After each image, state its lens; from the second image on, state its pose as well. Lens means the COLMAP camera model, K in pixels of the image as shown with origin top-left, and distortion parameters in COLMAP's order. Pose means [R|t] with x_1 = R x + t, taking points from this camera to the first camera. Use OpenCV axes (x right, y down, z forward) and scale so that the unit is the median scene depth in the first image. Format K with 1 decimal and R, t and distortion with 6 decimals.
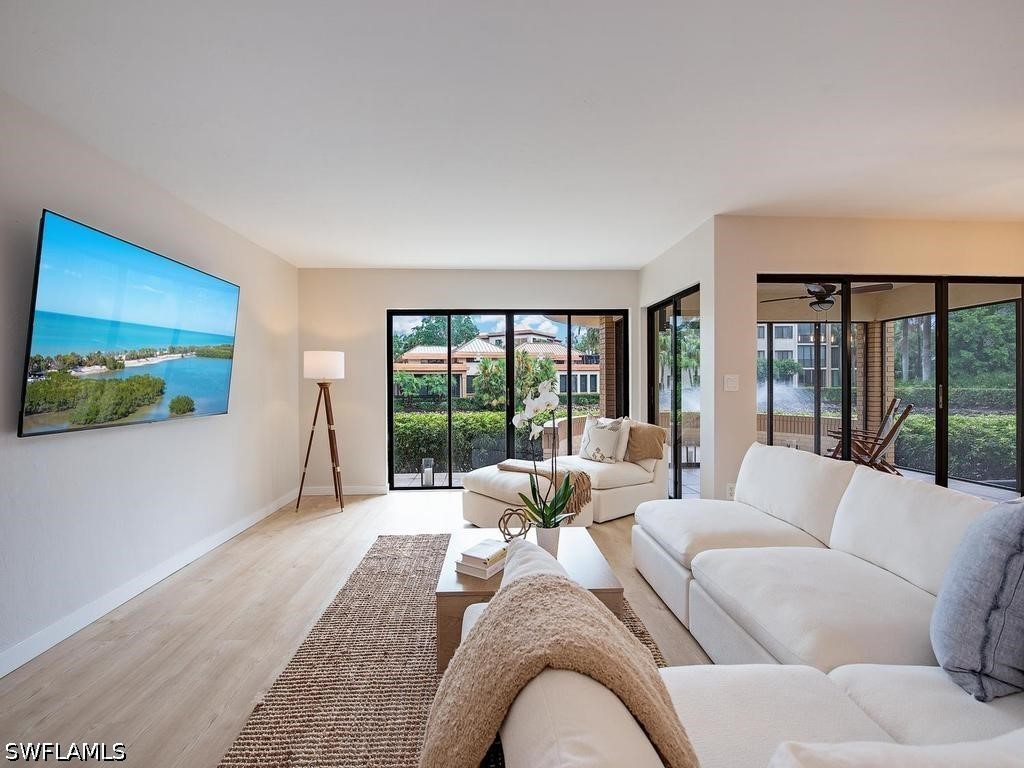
lens RADIAL K [[408.9, 0, 529.1], [0, 408.9, 385.7], [0, 0, 1]] dist [-0.001879, -0.000062]
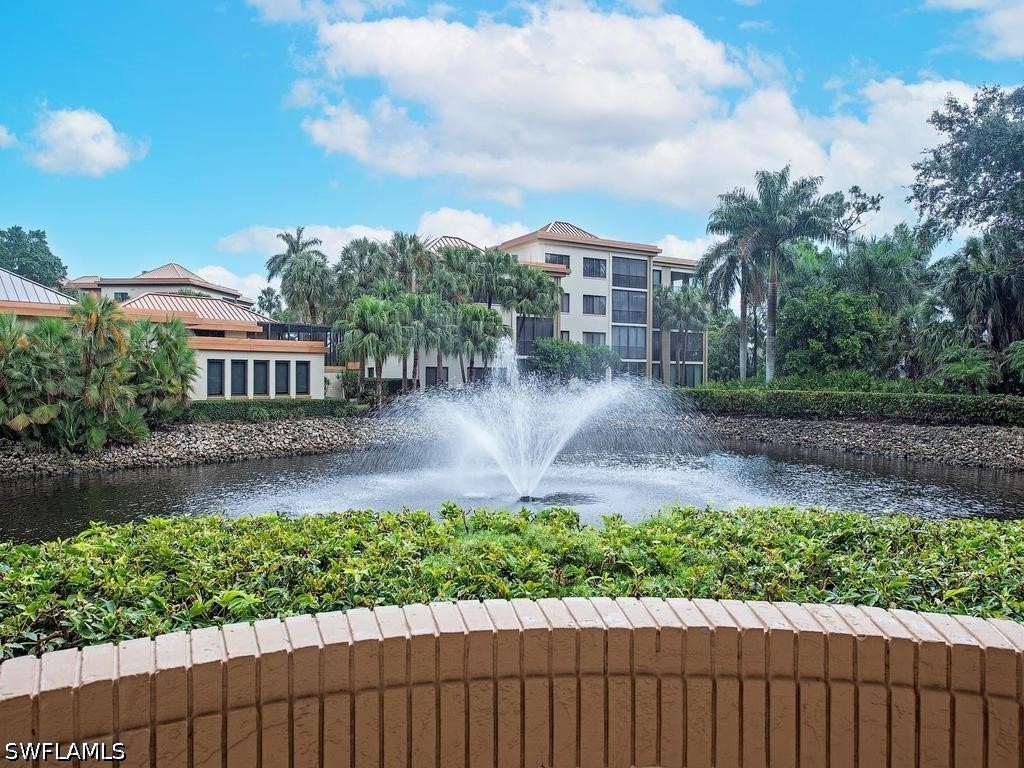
lens RADIAL K [[692.2, 0, 512.6], [0, 692.2, 384.5], [0, 0, 1]] dist [0.012626, 0.001557]
pose [[0.901524, 0.008647, 0.432644, 0.050074], [-0.009959, 0.999950, 0.000766, -0.001462], [-0.432615, -0.004999, 0.901565, 0.123077]]
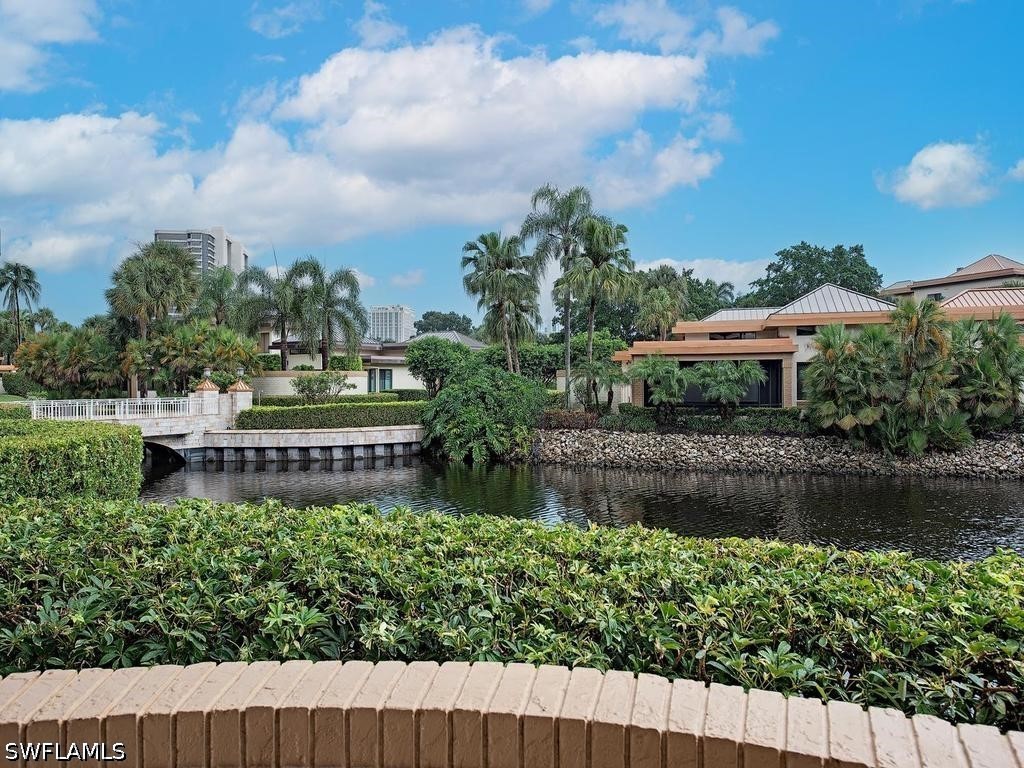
lens RADIAL K [[692.2, 0, 507.8], [0, 692.2, 383.9], [0, 0, 1]] dist [0.012626, 0.001557]
pose [[0.817395, 0.006592, -0.576040, 0.041981], [-0.005207, 0.999978, 0.004056, -0.001515], [0.576054, -0.000316, 0.817411, 0.130463]]
